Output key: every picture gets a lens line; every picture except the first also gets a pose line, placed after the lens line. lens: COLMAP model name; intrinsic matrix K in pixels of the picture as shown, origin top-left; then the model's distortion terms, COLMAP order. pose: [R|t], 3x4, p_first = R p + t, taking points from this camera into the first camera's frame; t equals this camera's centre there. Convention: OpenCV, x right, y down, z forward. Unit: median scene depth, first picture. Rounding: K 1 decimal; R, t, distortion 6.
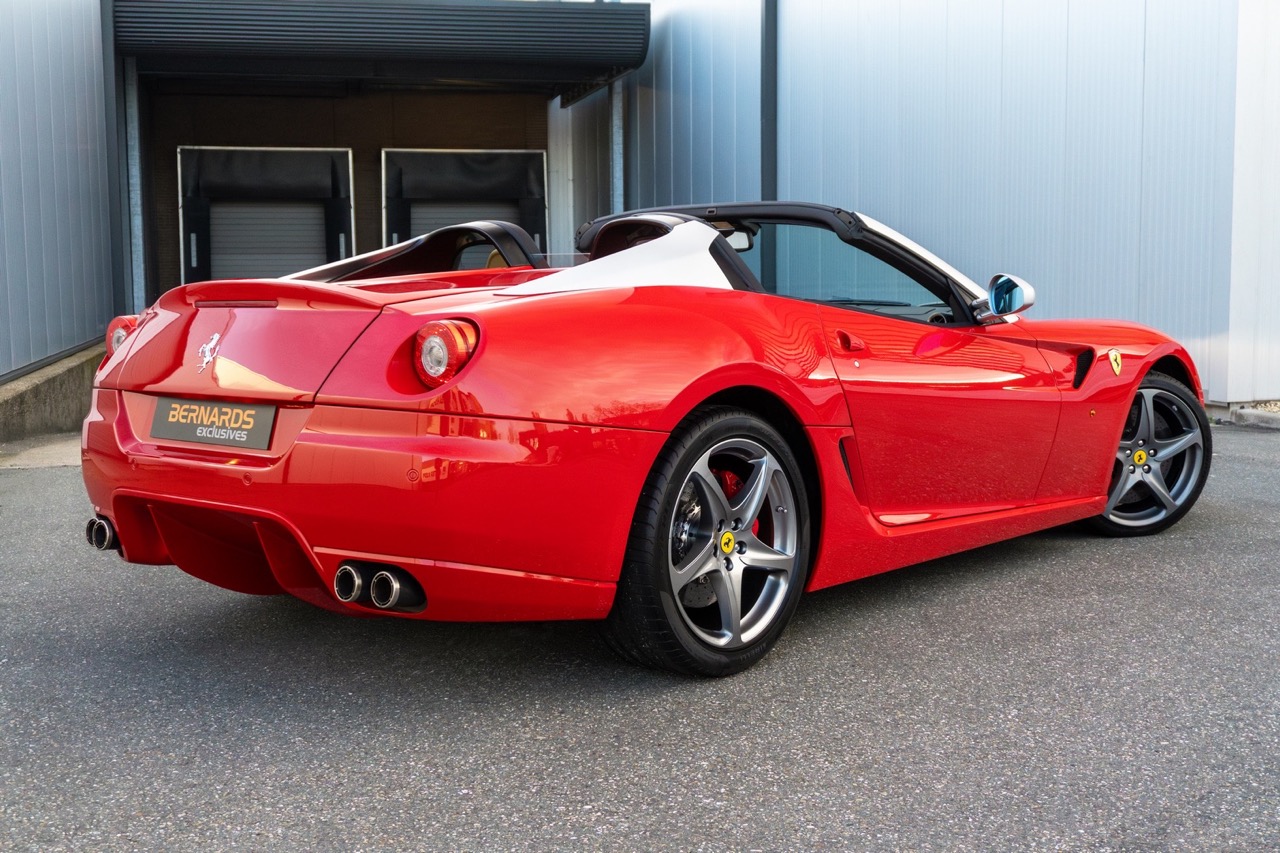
lens RADIAL K [[1383.6, 0, 632.8], [0, 1383.6, 425.8], [0, 0, 1]] dist [-0.029401, 0.012063]
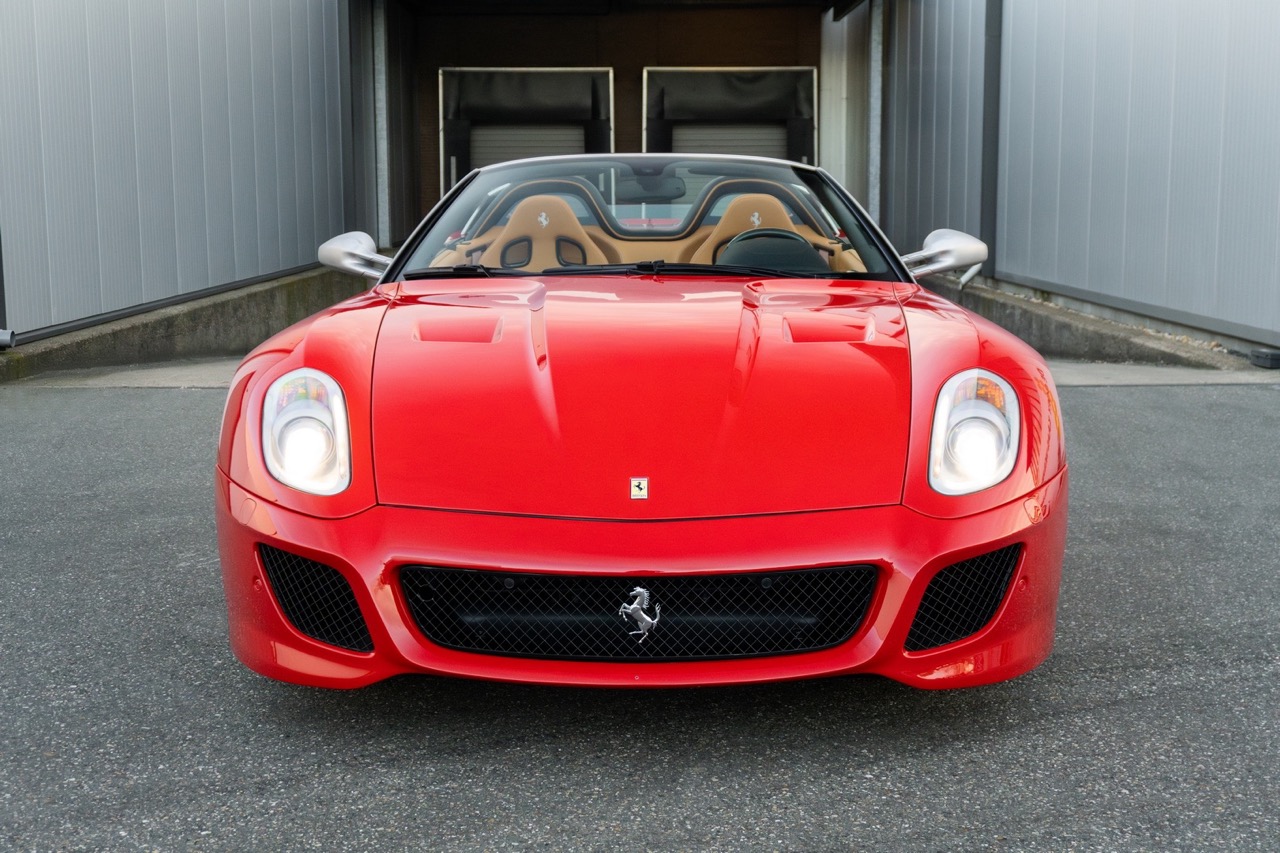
lens RADIAL K [[1465.1, 0, 640.0], [0, 1465.1, 426.5], [0, 0, 1]] dist [-0.004295, 0.012210]
pose [[0.976683, 0.037806, -0.211332, 0.565600], [-0.027959, 0.998388, 0.049393, -0.020694], [0.212859, -0.042333, 0.976166, -0.101932]]
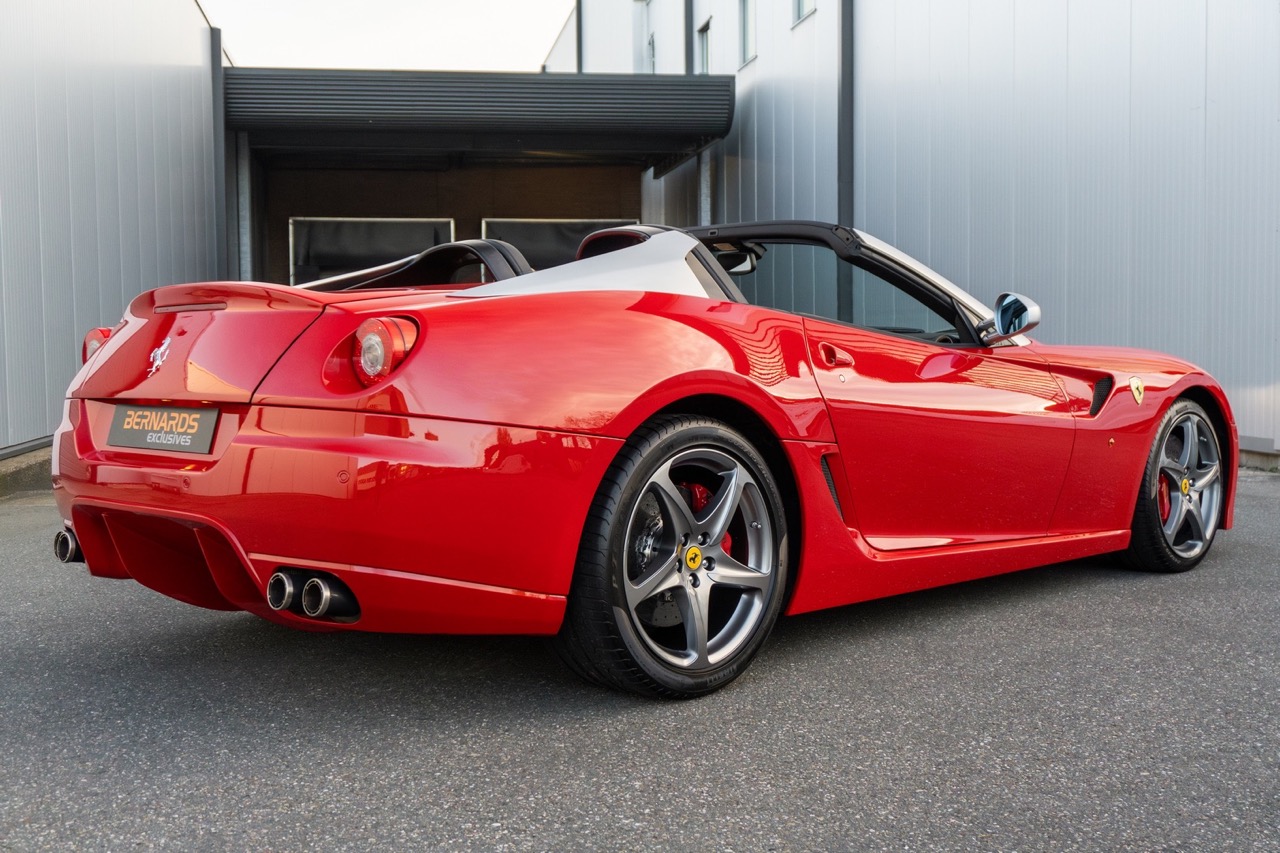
lens RADIAL K [[1331.7, 0, 646.7], [0, 1331.7, 447.4], [0, 0, 1]] dist [-0.015776, -0.000096]
pose [[0.998006, 0.004398, -0.062966, 0.099260], [-0.006348, 0.999505, -0.030801, 0.038408], [0.062799, 0.031140, 0.997540, 0.080858]]
